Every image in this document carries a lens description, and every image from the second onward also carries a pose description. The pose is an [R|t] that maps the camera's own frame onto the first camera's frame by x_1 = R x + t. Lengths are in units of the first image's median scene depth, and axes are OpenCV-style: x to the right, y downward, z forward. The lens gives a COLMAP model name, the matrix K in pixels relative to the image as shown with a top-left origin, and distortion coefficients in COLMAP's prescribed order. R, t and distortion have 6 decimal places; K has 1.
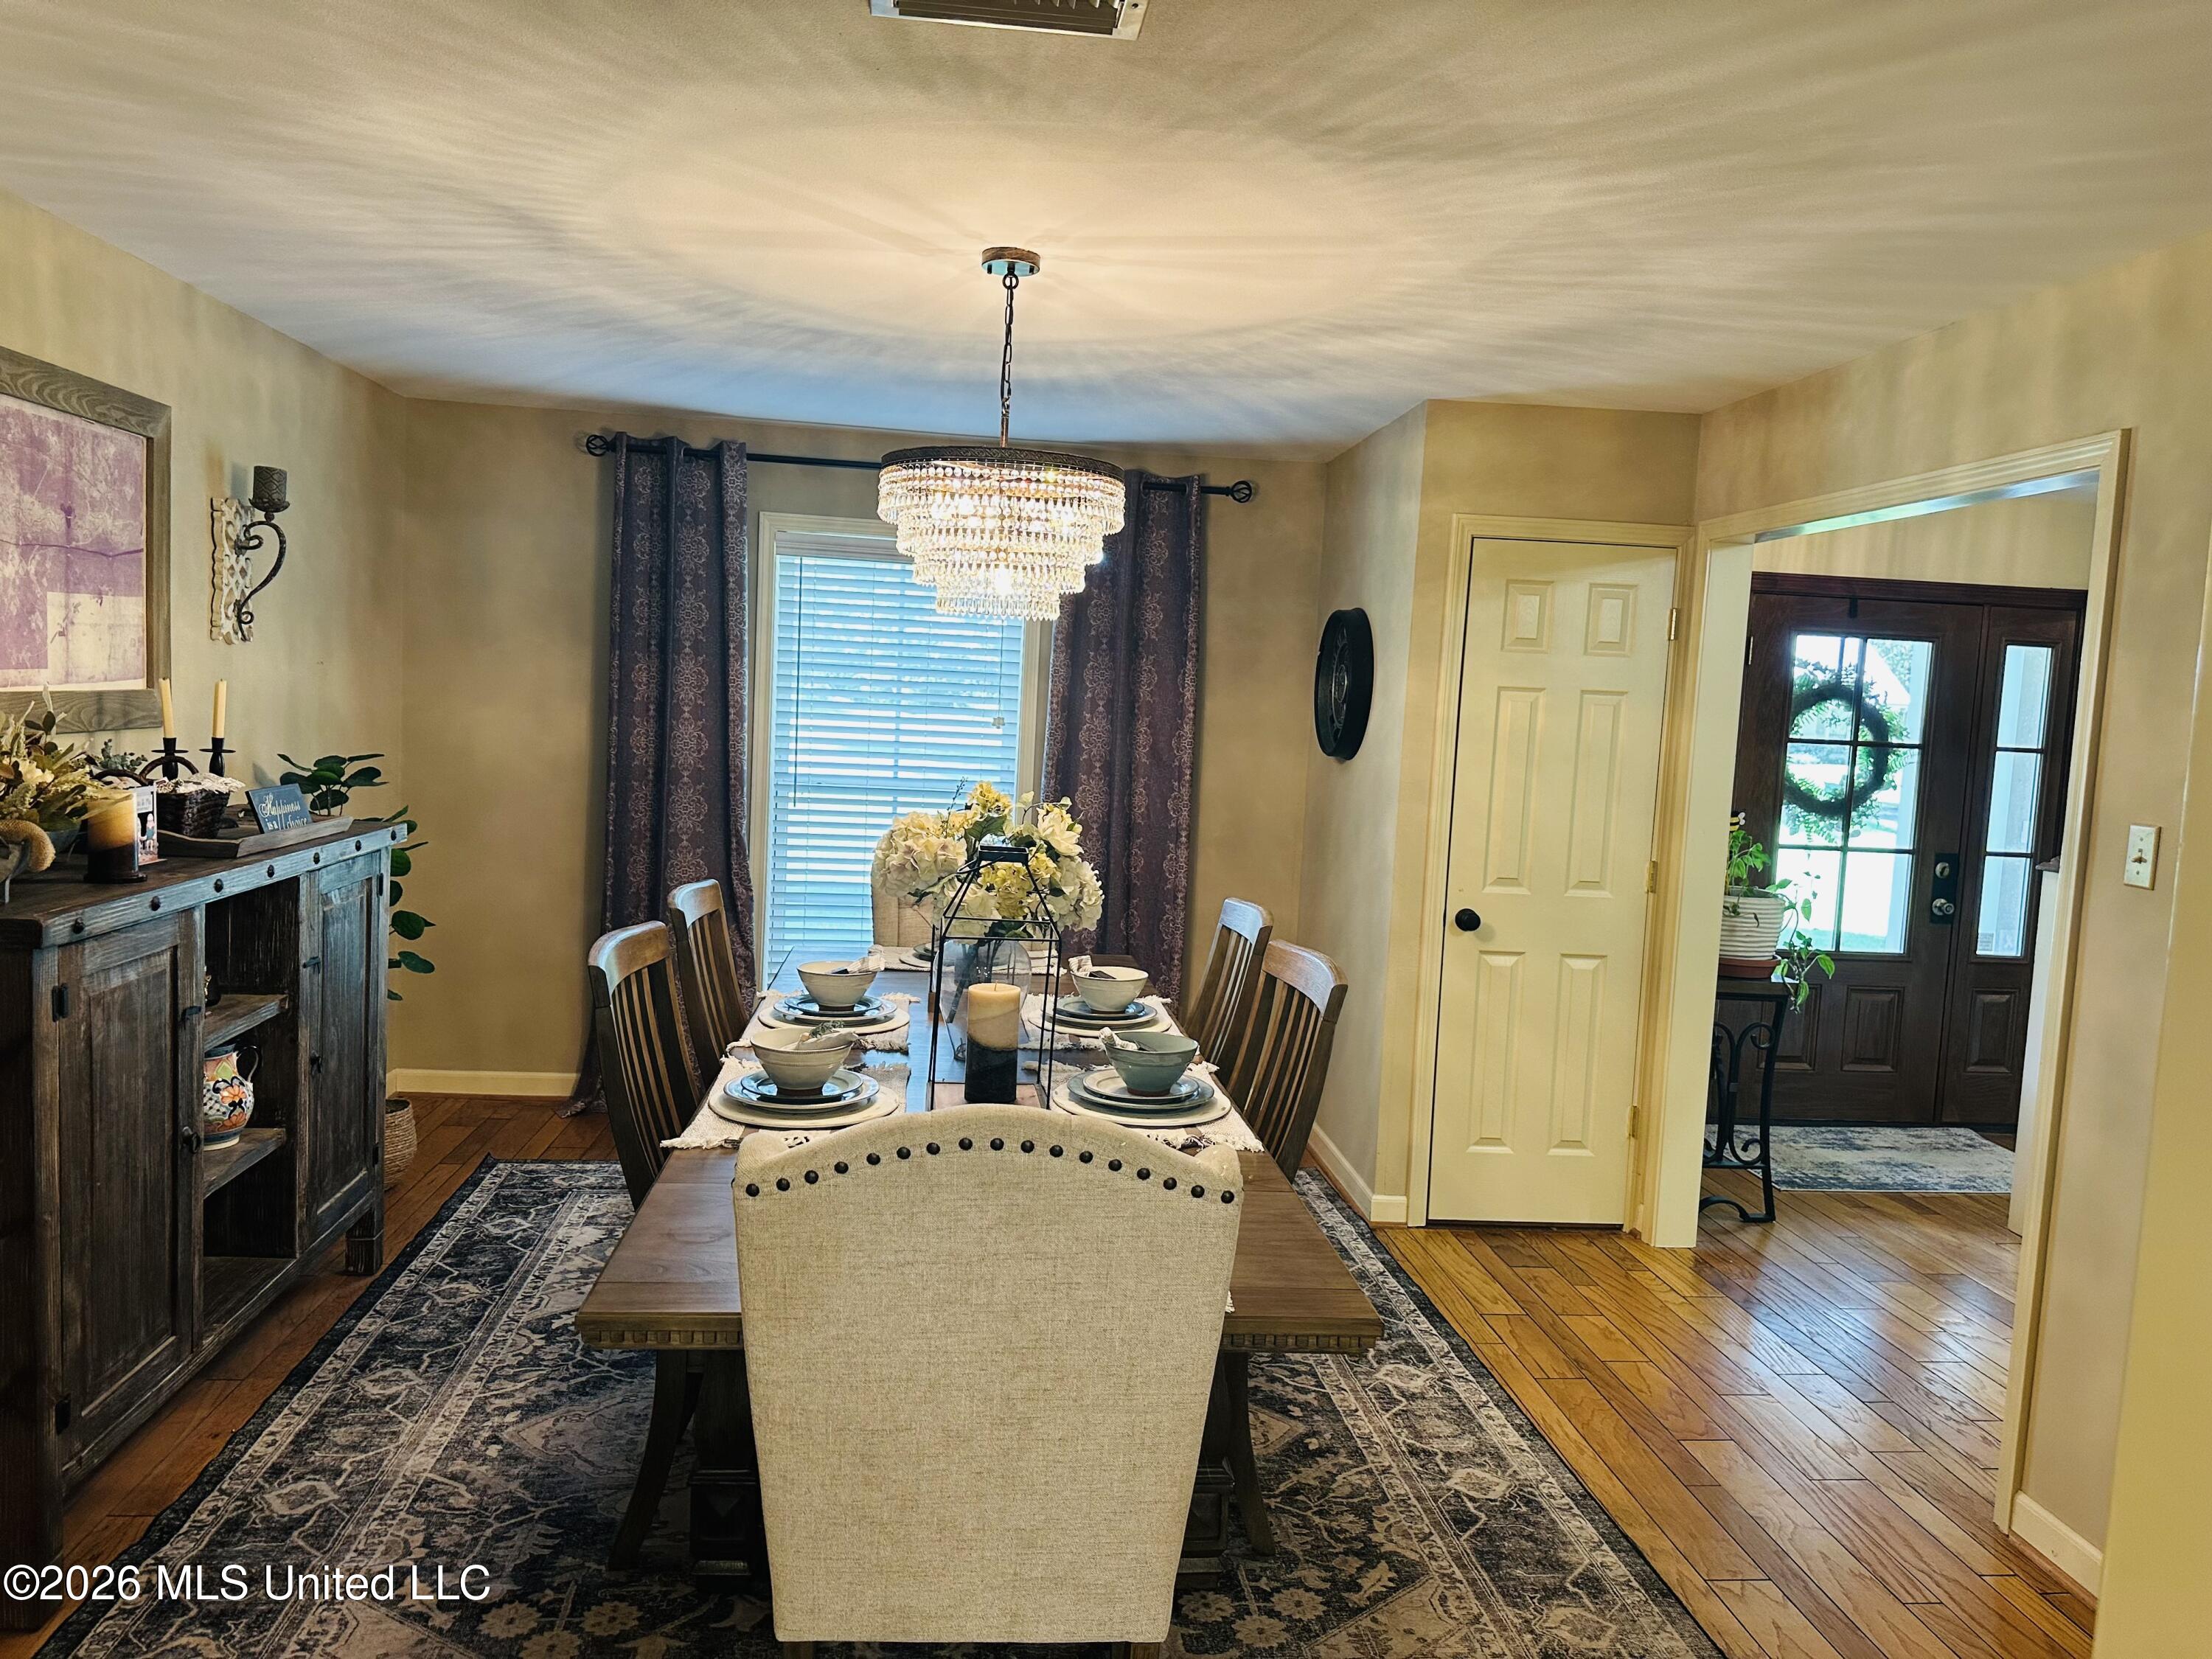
lens RADIAL K [[1545.3, 0, 1106.1], [0, 1545.3, 835.1], [0, 0, 1]] dist [0.042985, -0.046254]
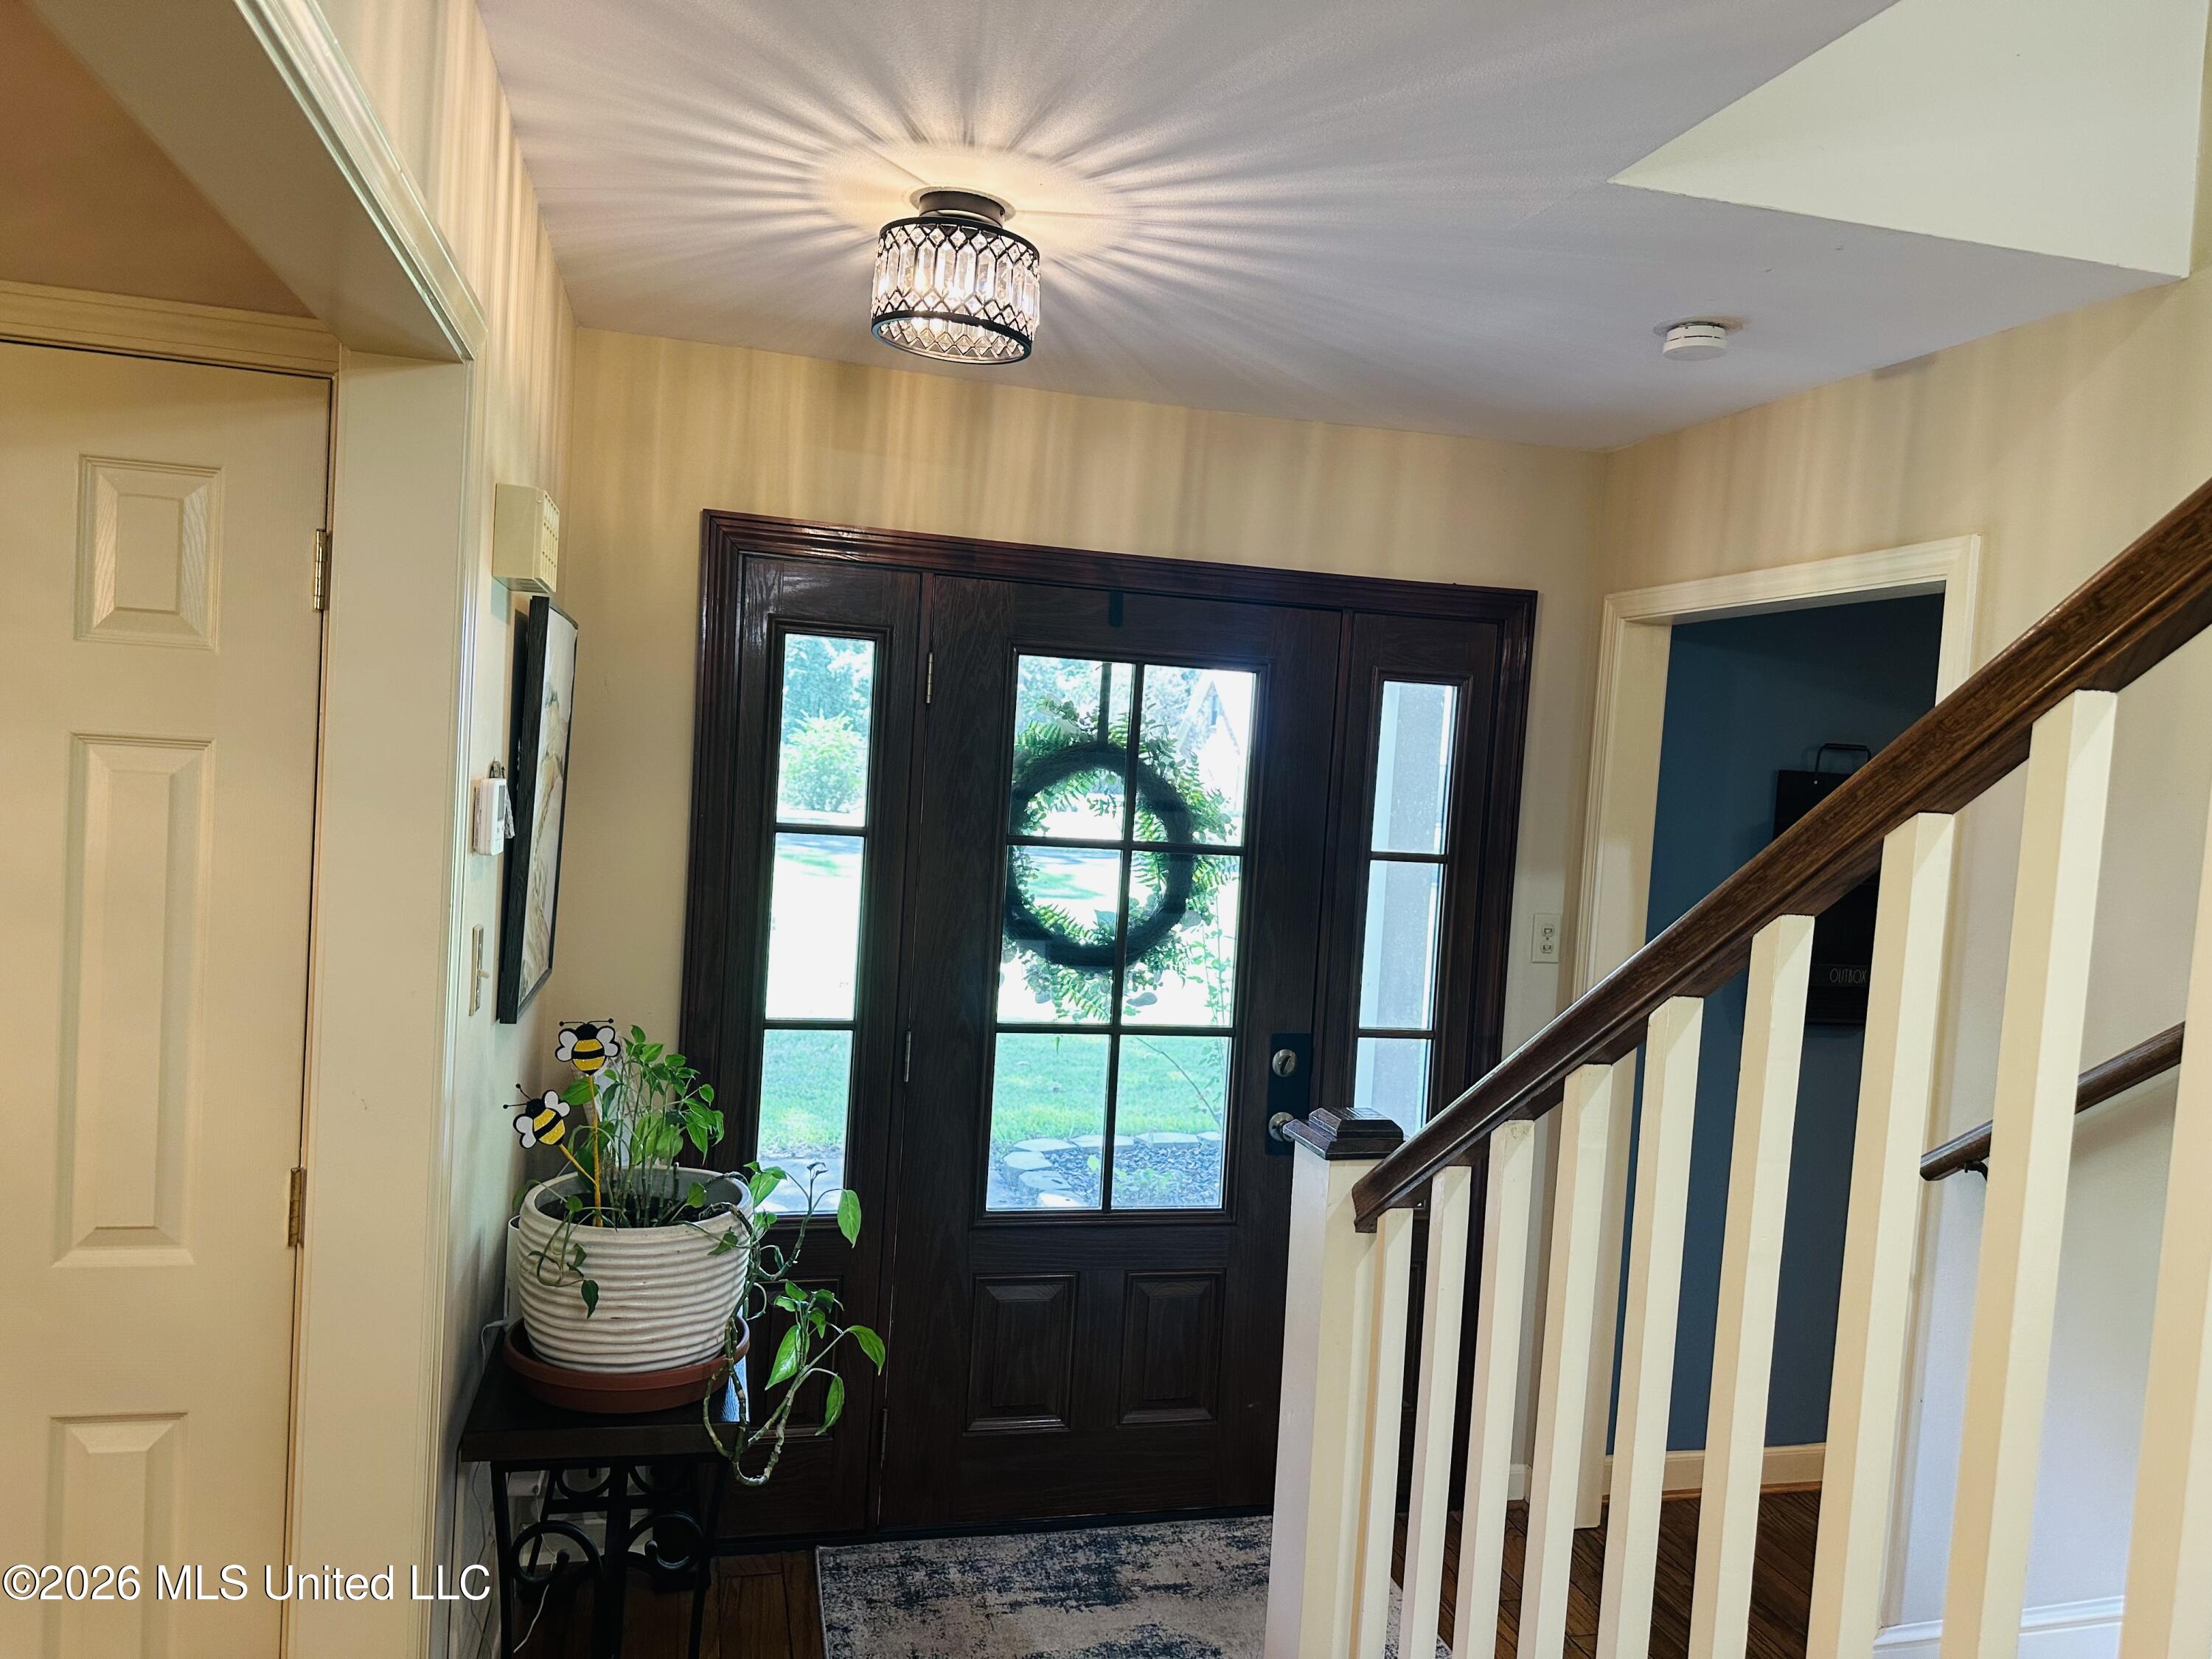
lens RADIAL K [[1545.3, 0, 1102.6], [0, 1545.3, 825.1], [0, 0, 1]] dist [0.042985, -0.046254]
pose [[0.987863, 0.004067, 0.155272, 0.380903], [0.002411, 0.999135, -0.041512, -0.042320], [-0.155306, 0.041383, 0.986999, 0.439109]]
